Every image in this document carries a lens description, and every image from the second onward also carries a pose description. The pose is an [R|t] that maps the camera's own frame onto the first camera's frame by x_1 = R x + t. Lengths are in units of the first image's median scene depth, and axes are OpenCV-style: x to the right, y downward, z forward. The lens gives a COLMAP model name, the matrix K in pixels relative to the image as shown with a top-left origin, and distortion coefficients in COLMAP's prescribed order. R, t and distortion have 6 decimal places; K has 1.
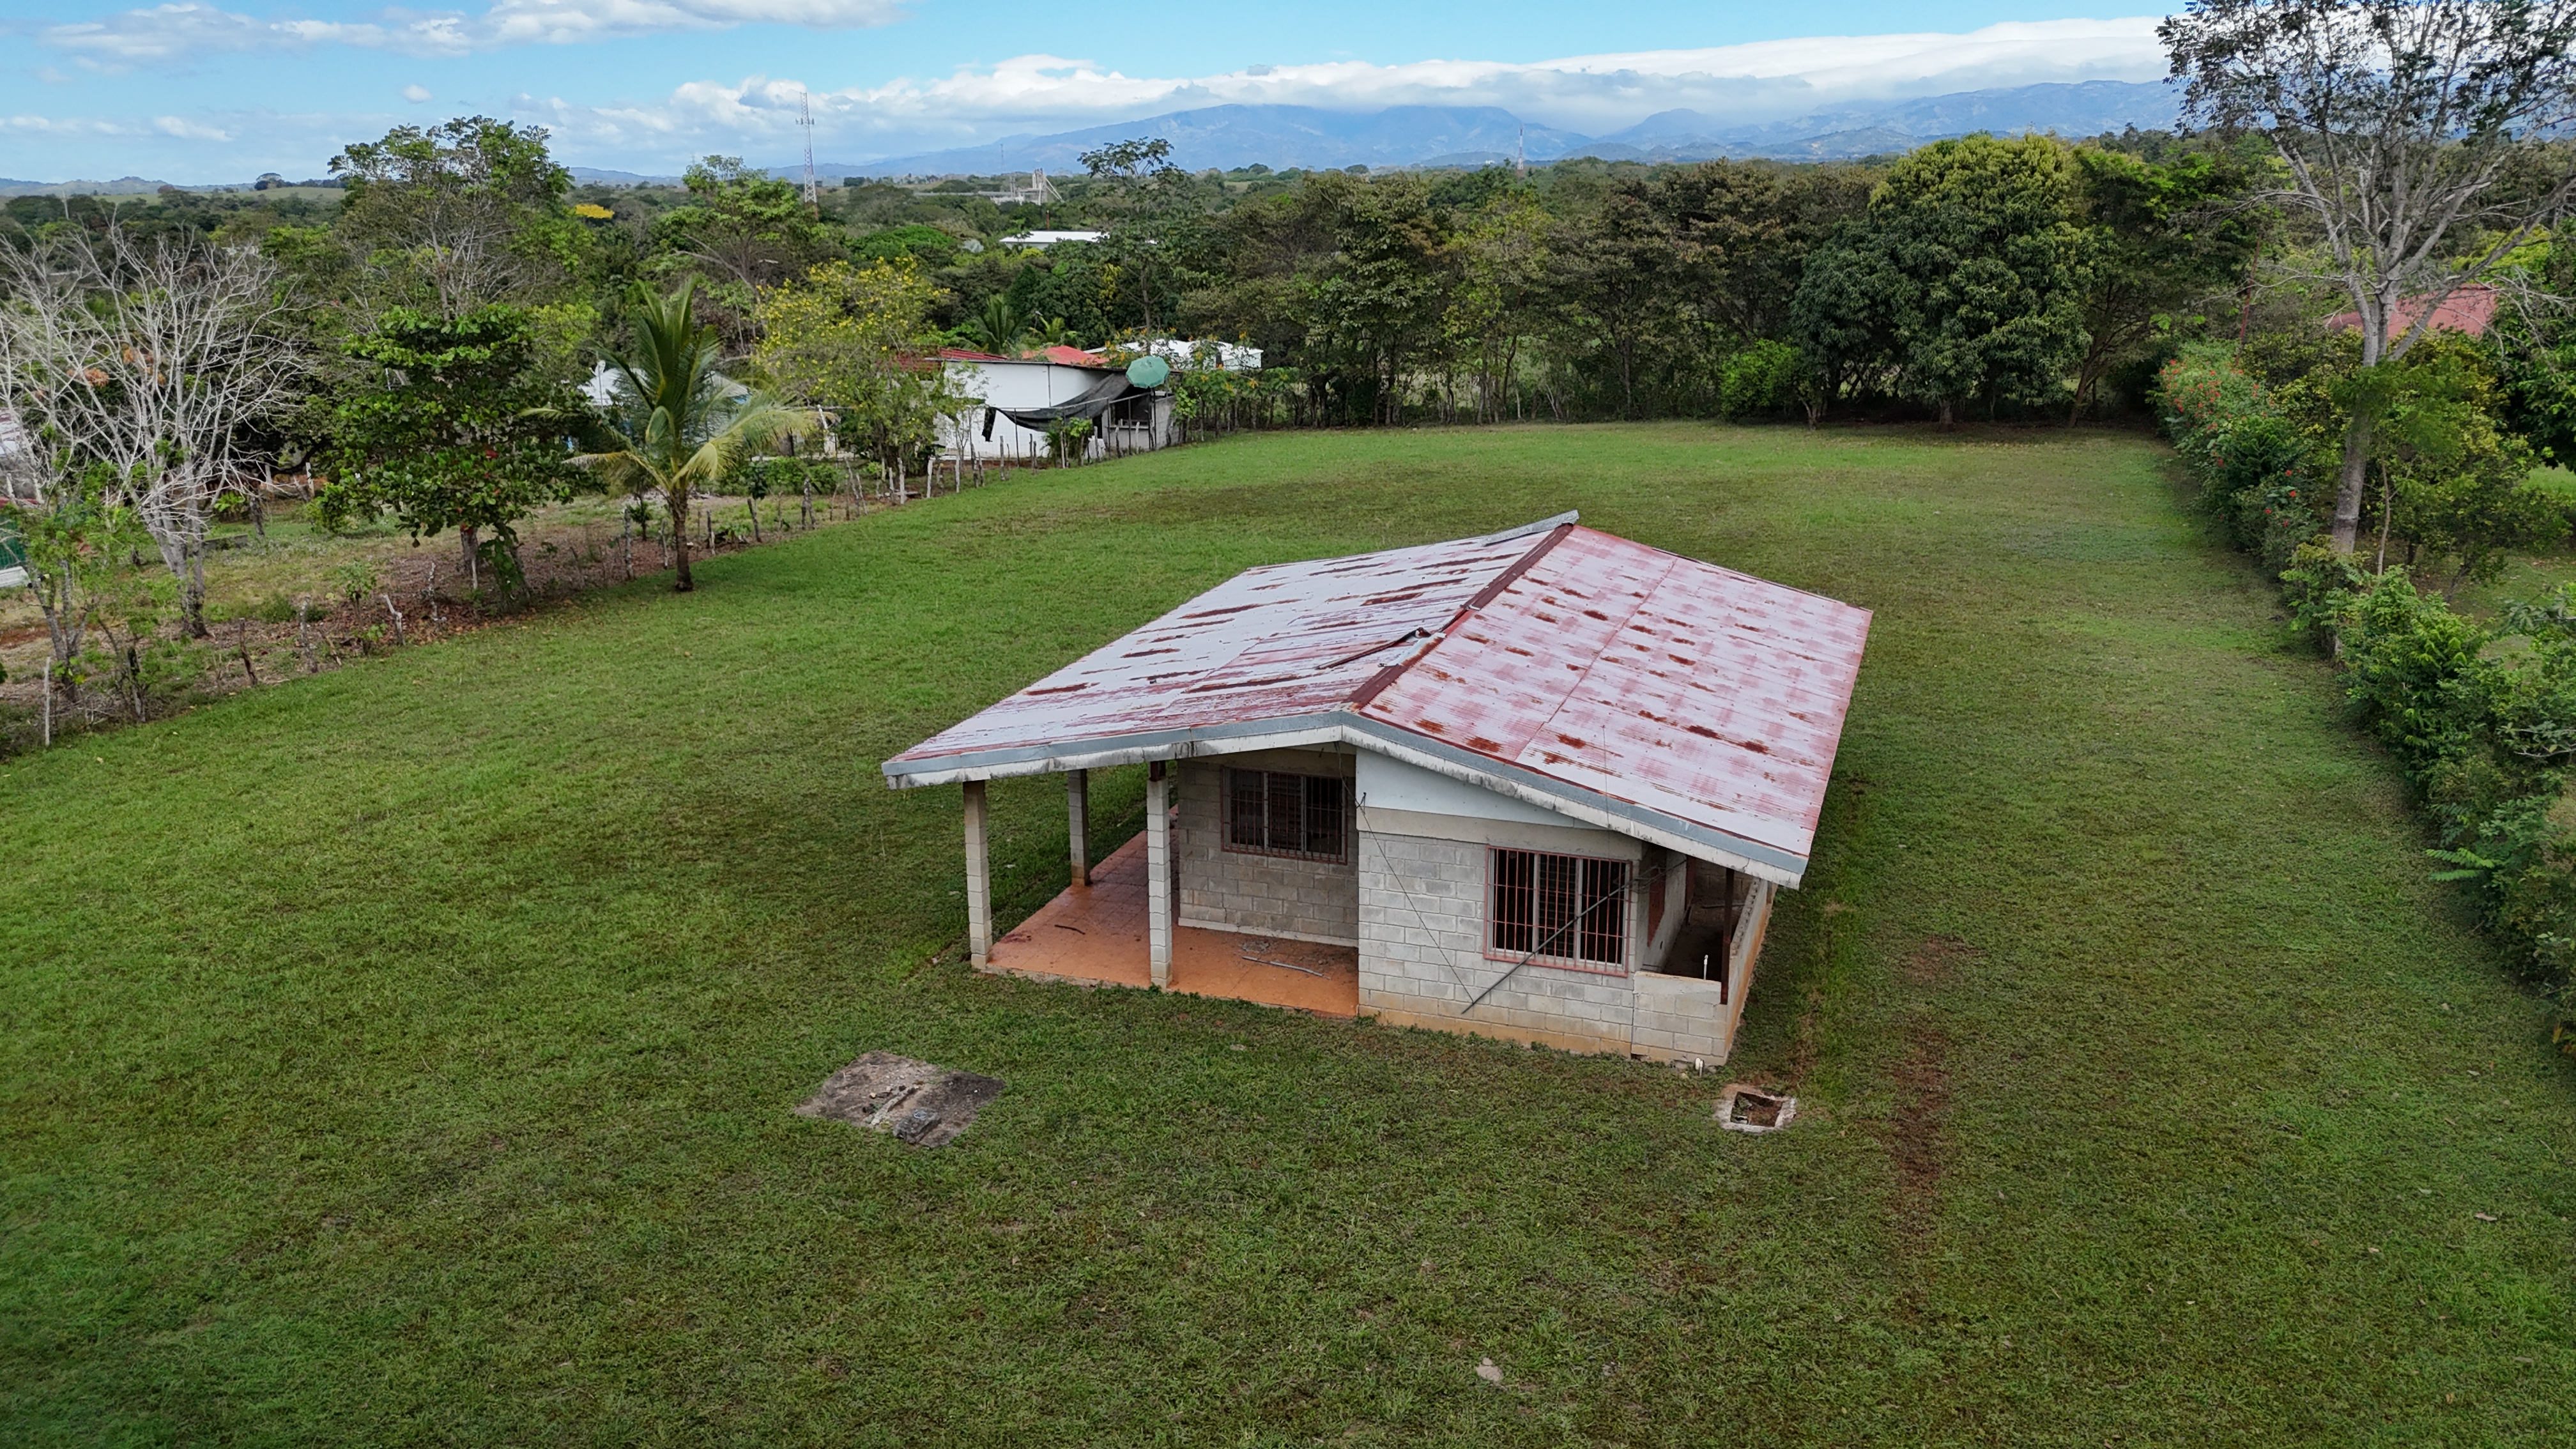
lens RADIAL K [[1858.2, 0, 1290.1], [0, 1858.2, 690.1], [0, 0, 1]] dist [0.001023, -0.003377]
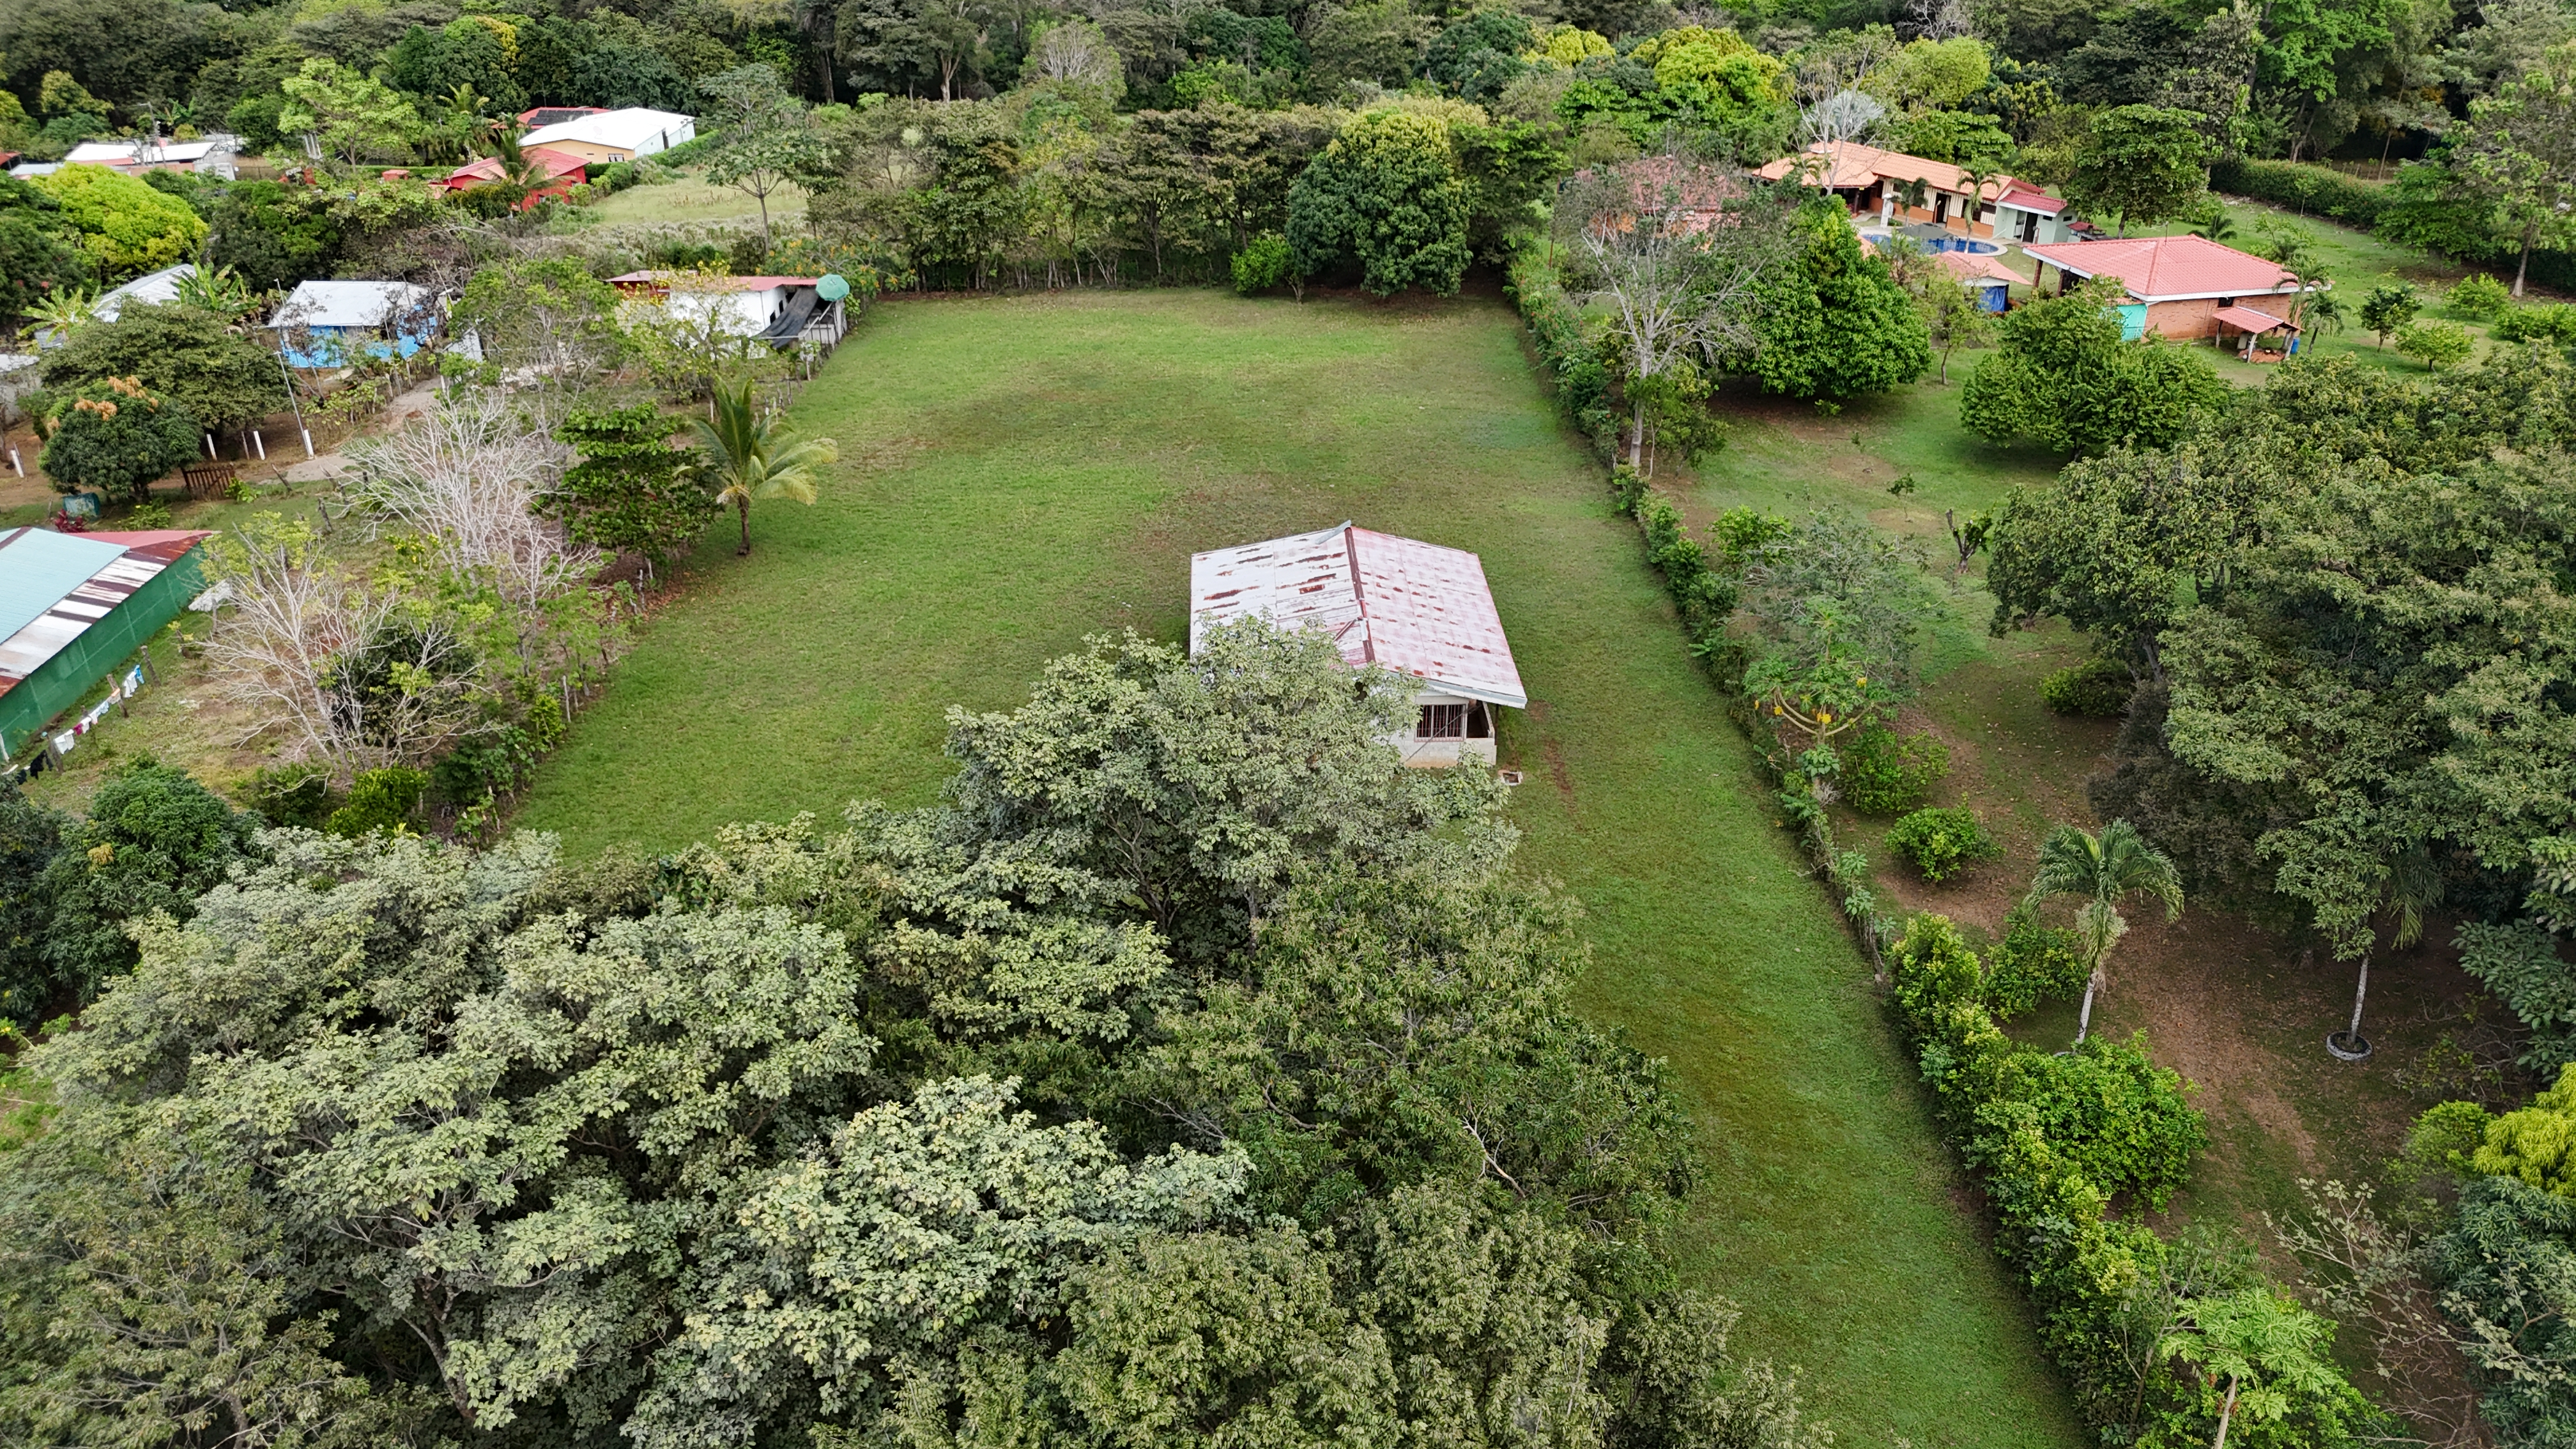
lens RADIAL K [[1858.2, 0, 1290.1], [0, 1858.2, 690.1], [0, 0, 1]] dist [0.001023, -0.003377]
pose [[0.925963, -0.153421, 0.345044, -0.332149], [0.081192, 0.973263, 0.214866, -0.178580], [-0.368783, -0.170943, 0.913662, -0.486467]]
